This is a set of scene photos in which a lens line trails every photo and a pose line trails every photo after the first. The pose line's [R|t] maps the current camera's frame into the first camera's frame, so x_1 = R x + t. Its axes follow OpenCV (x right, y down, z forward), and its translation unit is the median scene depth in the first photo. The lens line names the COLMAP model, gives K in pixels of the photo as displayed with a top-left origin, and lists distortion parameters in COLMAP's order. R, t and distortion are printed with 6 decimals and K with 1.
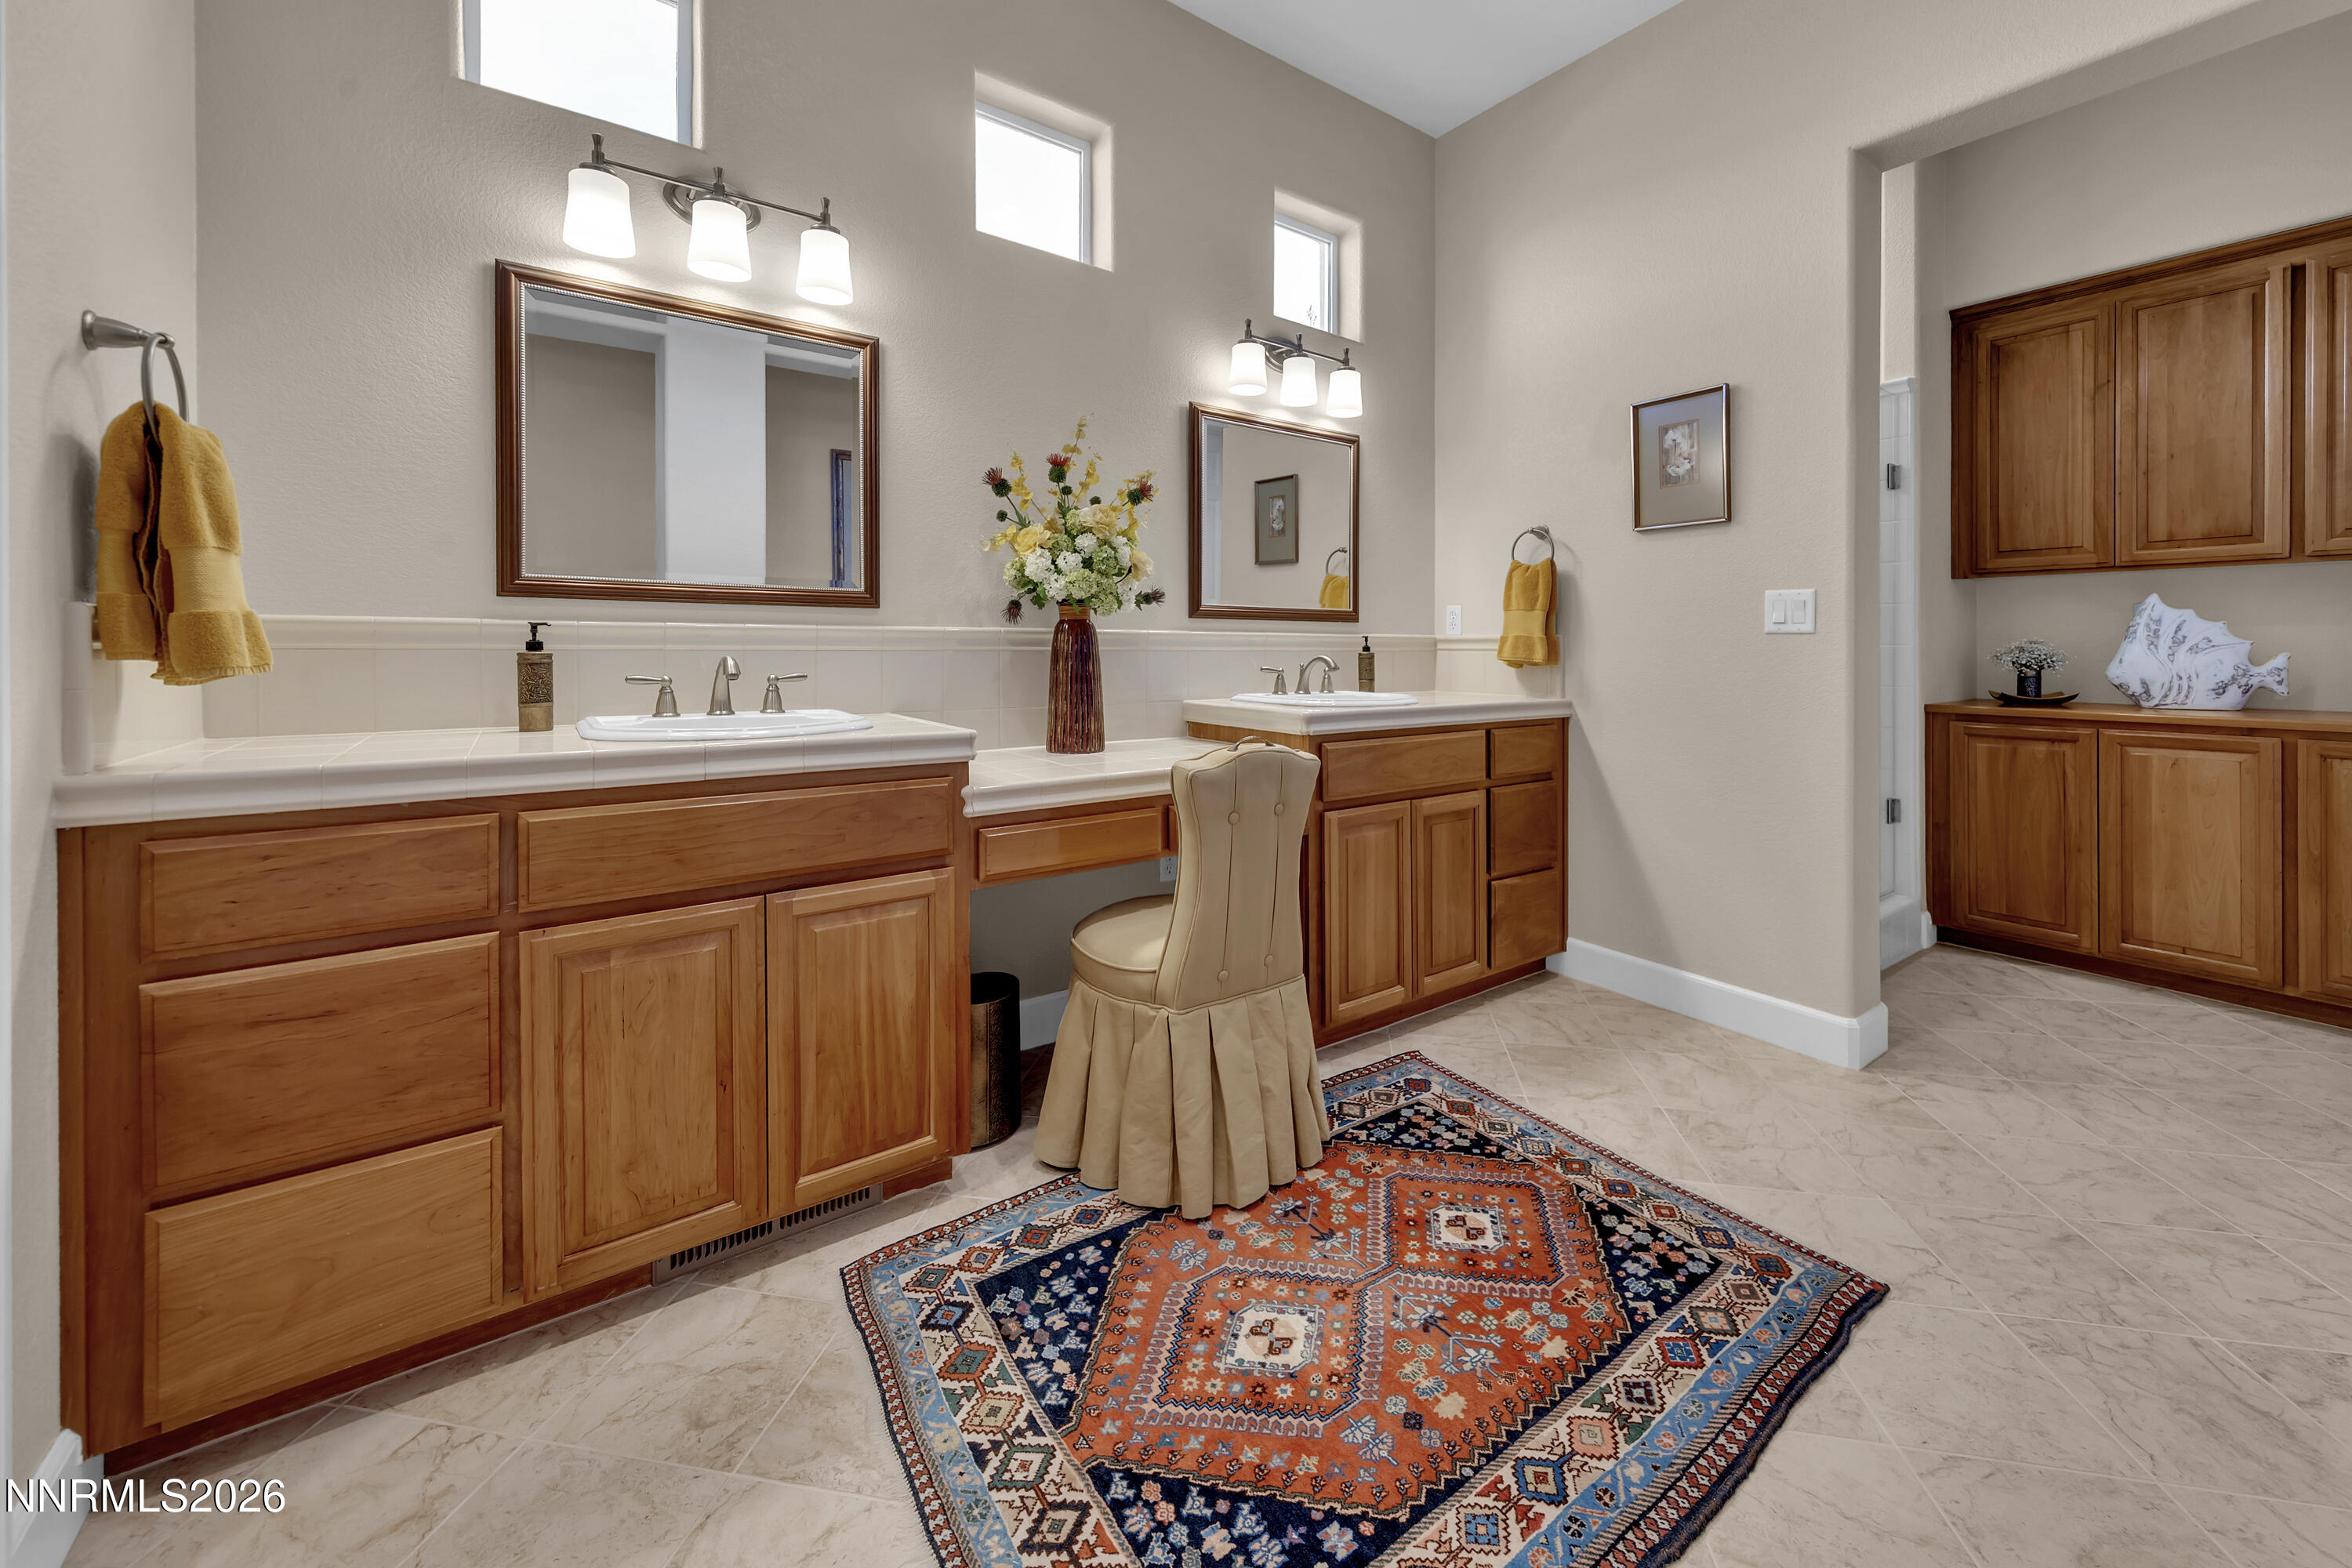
lens RADIAL K [[892.0, 0, 1183.3], [0, 892.0, 647.4], [0, 0, 1]] dist [0.002620, 0.000110]
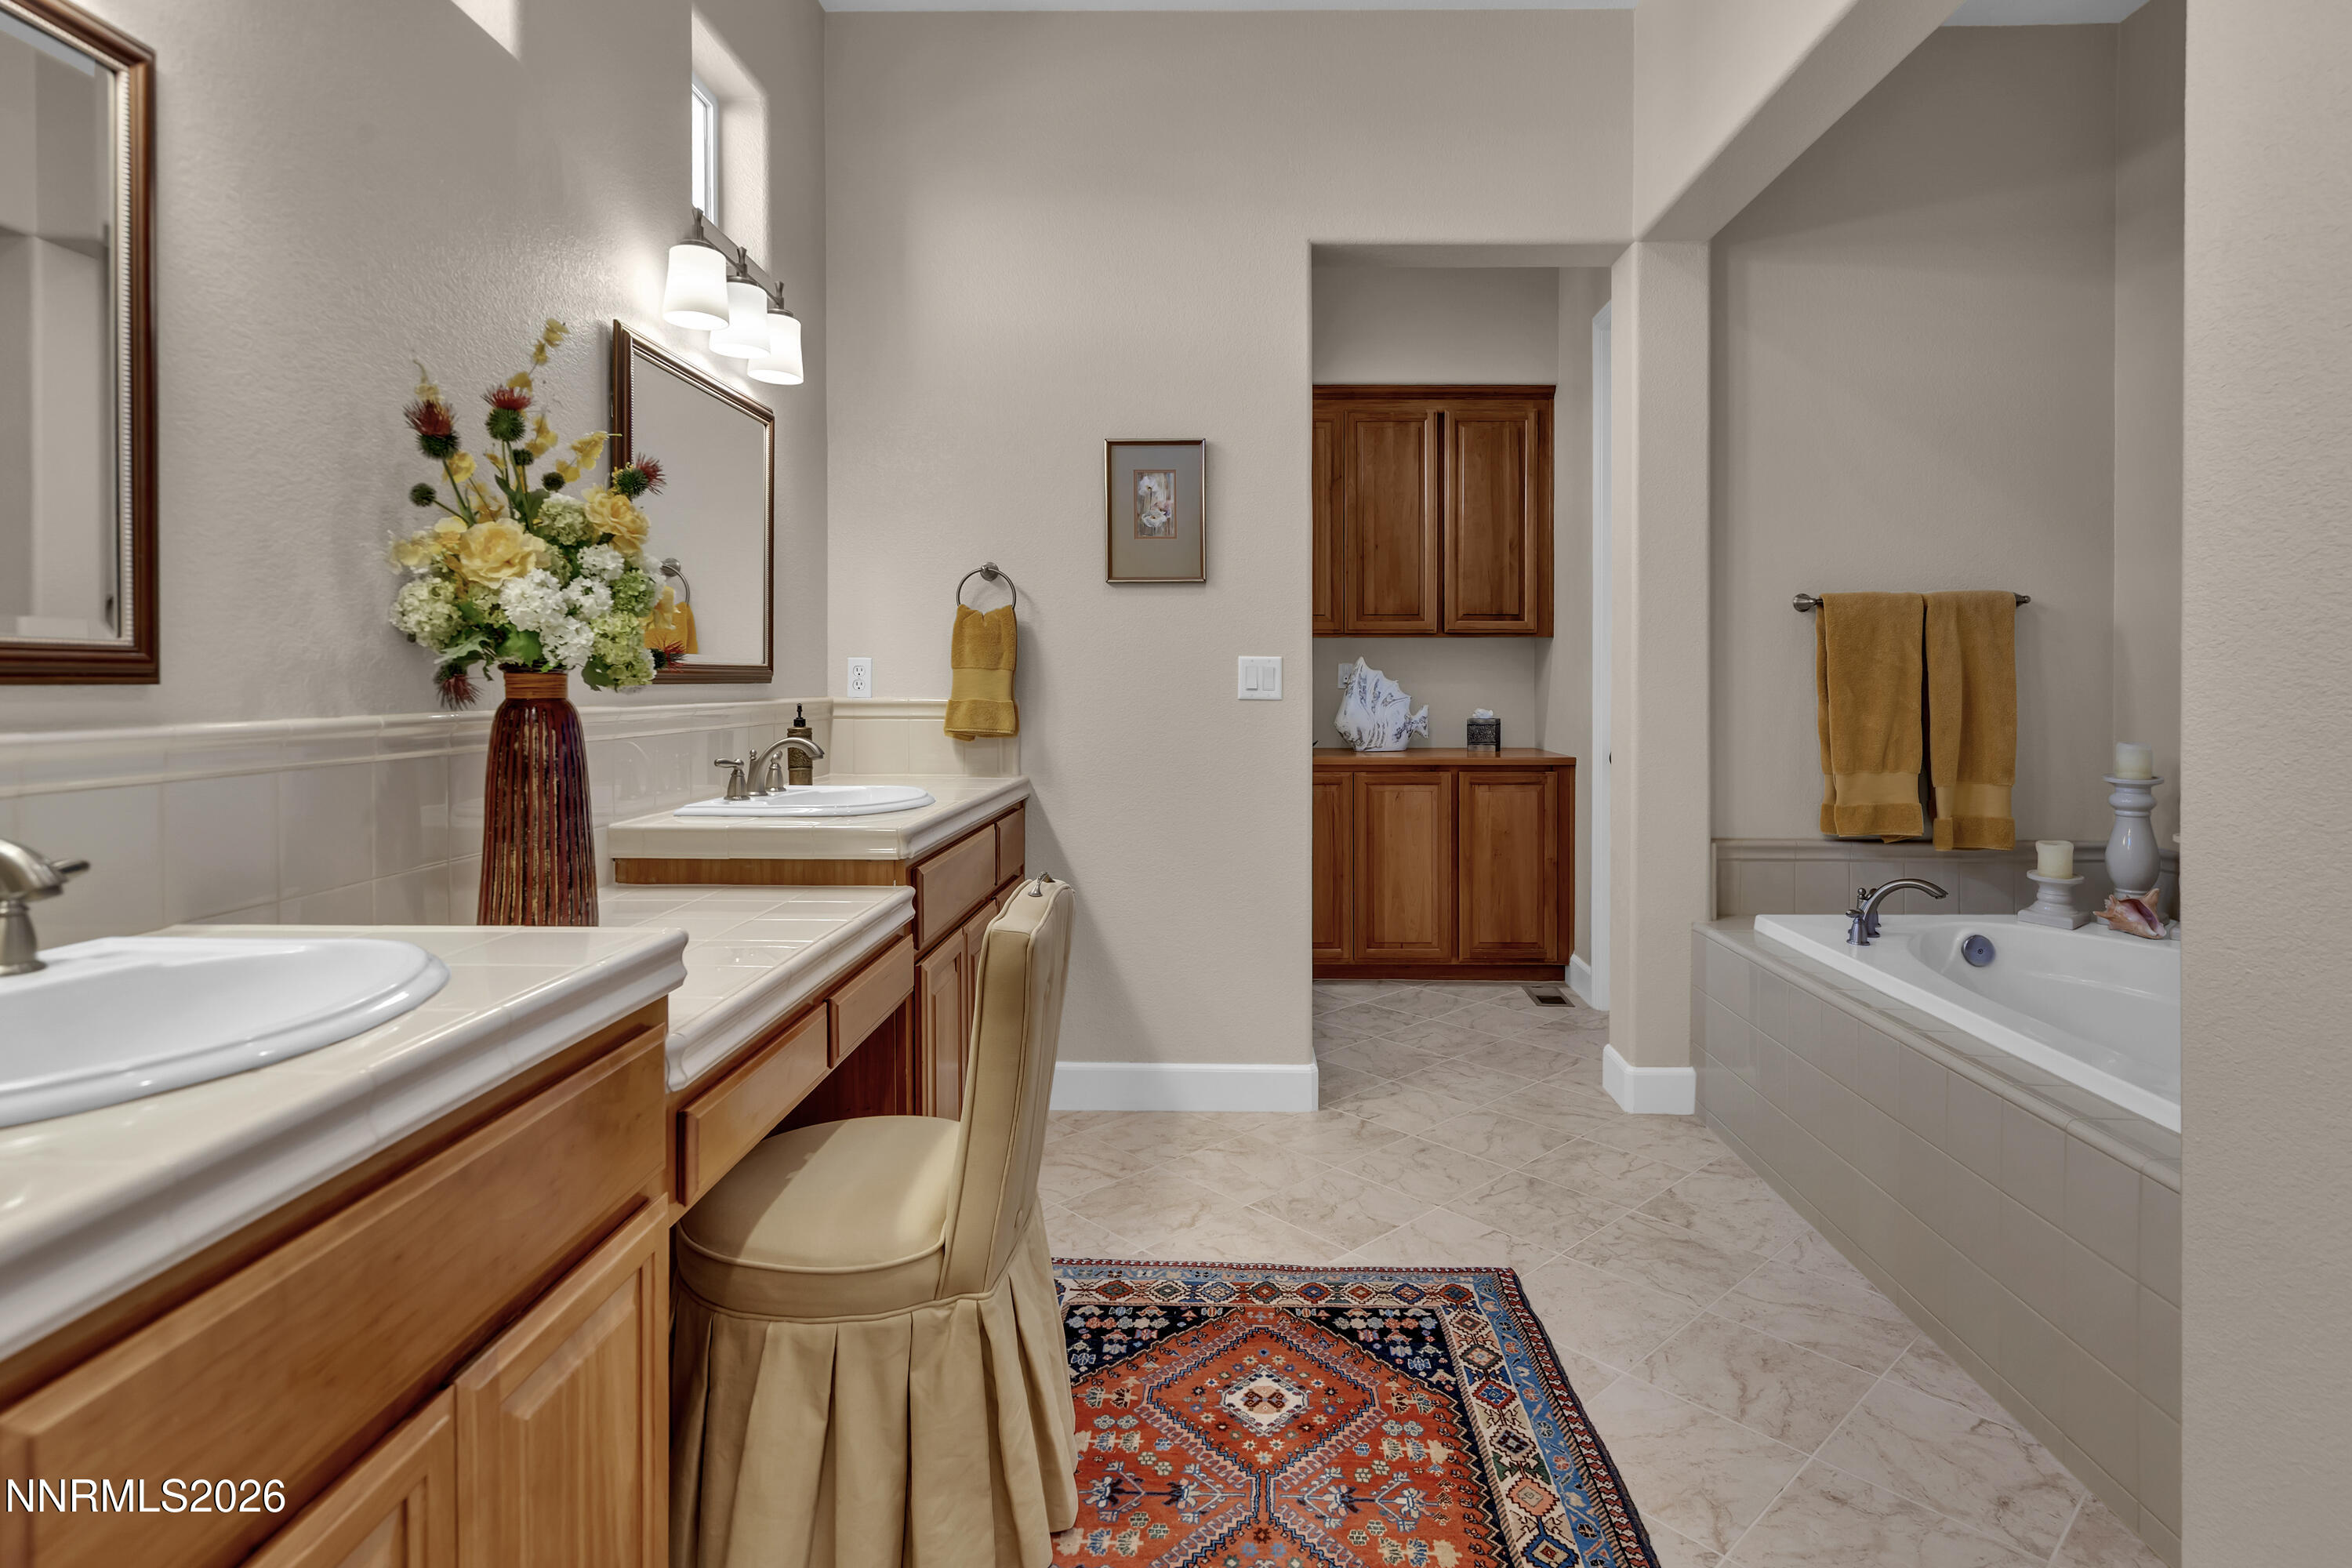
lens RADIAL K [[1203.0, 0, 1236.8], [0, 1203.0, 685.1], [0, 0, 1]] dist [0.003924, 0.001218]
pose [[0.599616, -0.004811, 0.800273, -0.465039], [0.002337, 0.999988, 0.004260, -0.041974], [-0.800285, -0.000684, 0.599620, 0.225595]]
